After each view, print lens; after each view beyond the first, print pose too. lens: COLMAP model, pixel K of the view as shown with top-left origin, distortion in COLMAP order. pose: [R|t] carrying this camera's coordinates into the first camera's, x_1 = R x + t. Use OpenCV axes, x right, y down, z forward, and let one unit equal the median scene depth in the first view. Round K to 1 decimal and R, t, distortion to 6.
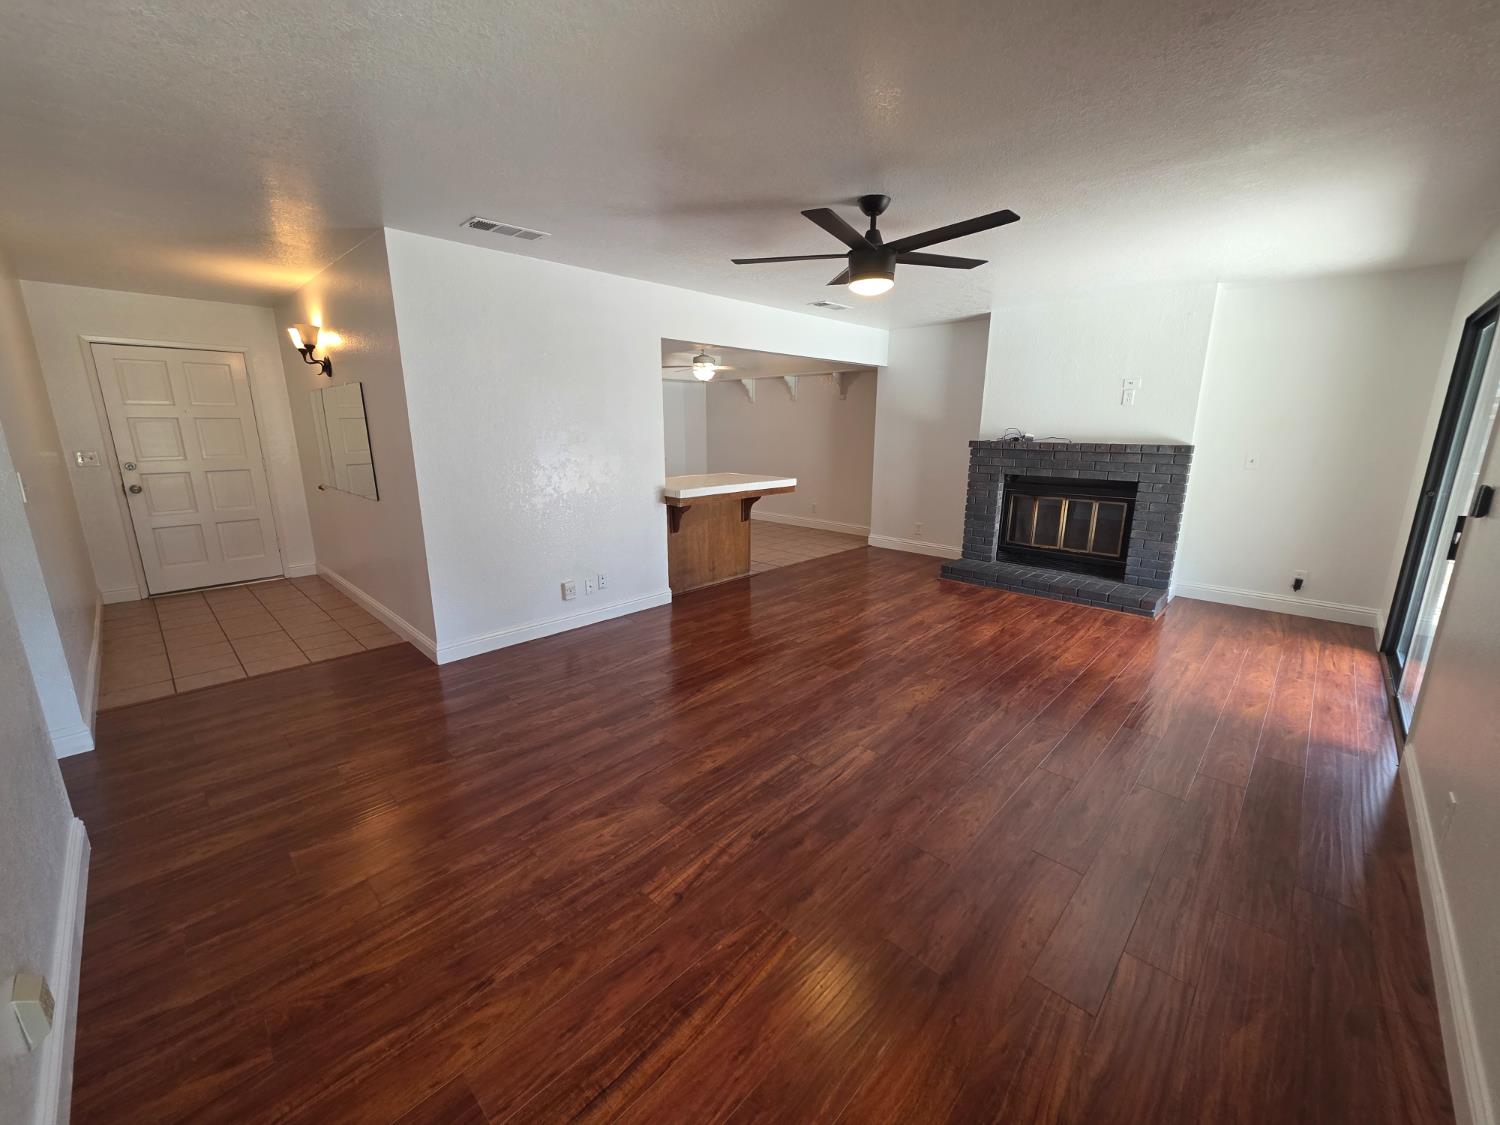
lens RADIAL K [[596.4, 0, 750.0], [0, 596.4, 562.5], [0, 0, 1]] dist [-0.005801, 0.000153]
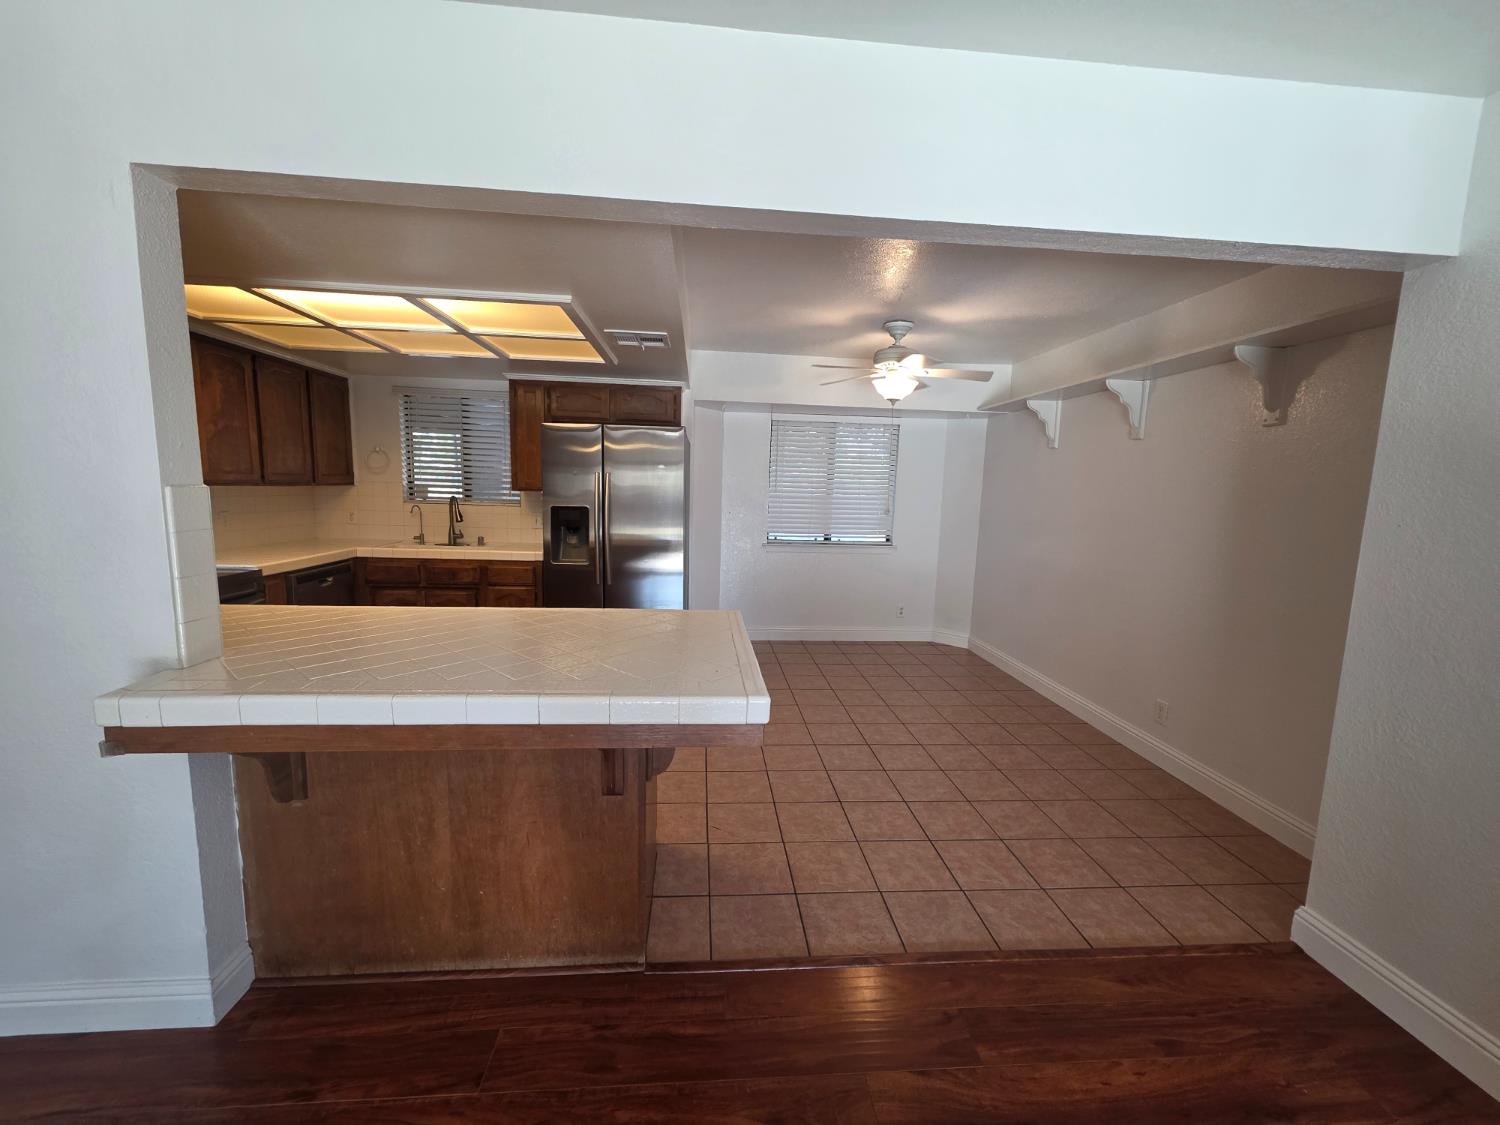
lens RADIAL K [[596.4, 0, 750.0], [0, 596.4, 562.5], [0, 0, 1]] dist [-0.005801, 0.000153]
pose [[0.750229, 0.106779, -0.652498, 0.179490], [-0.182236, 0.982042, -0.048823, -0.145725], [0.635567, 0.155538, 0.756216, 0.650080]]
